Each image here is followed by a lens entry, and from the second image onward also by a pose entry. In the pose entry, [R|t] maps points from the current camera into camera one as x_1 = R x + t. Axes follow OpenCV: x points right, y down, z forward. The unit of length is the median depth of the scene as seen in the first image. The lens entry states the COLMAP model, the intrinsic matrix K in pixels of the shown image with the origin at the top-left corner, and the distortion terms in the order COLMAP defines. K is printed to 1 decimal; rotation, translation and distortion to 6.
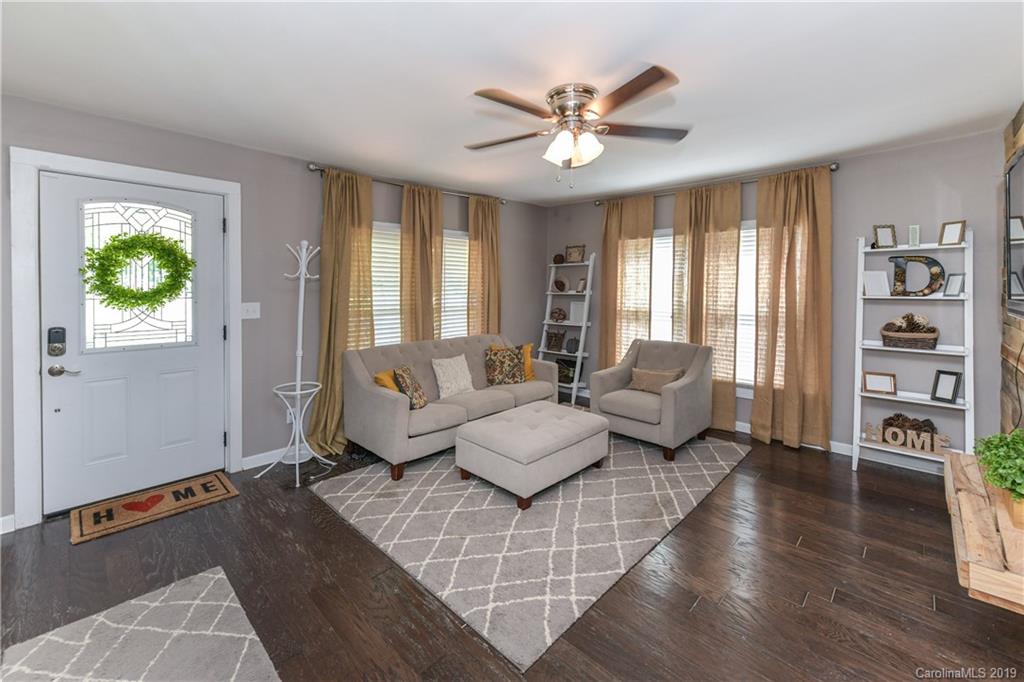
lens RADIAL K [[420.1, 0, 507.8], [0, 420.1, 285.7], [0, 0, 1]] dist [-0.000848, -0.000222]
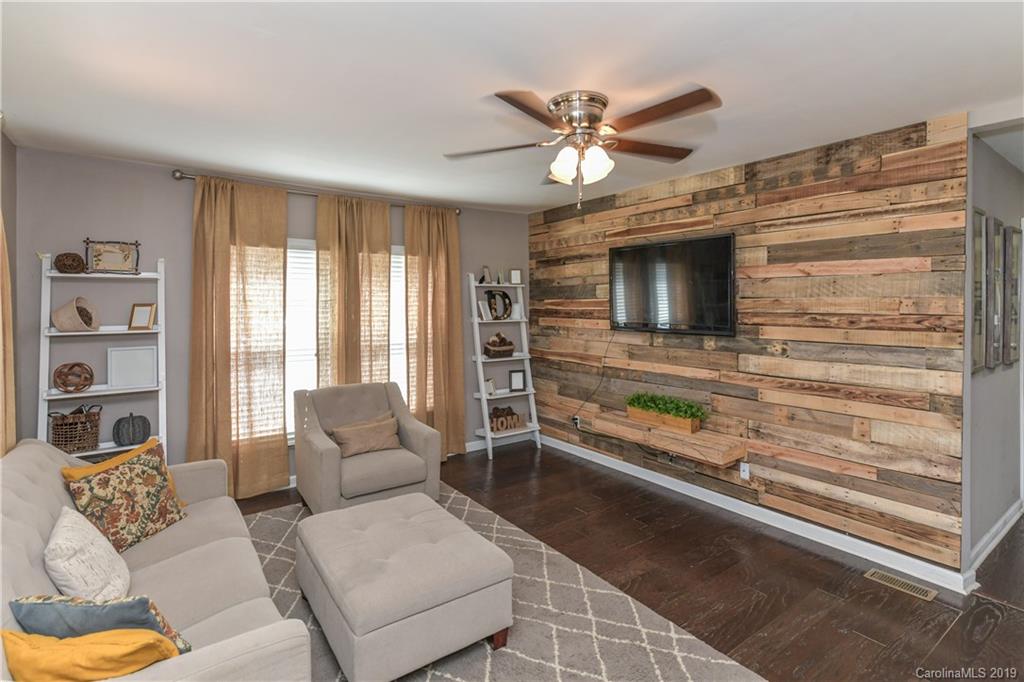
lens RADIAL K [[492.7, 0, 511.3], [0, 492.7, 304.6], [0, 0, 1]] dist [0.002503, 0.000234]
pose [[0.173712, -0.003592, 0.984790, -0.508553], [-0.001903, 0.999990, 0.003983, -0.025621], [-0.984795, -0.002566, 0.173703, 0.558941]]
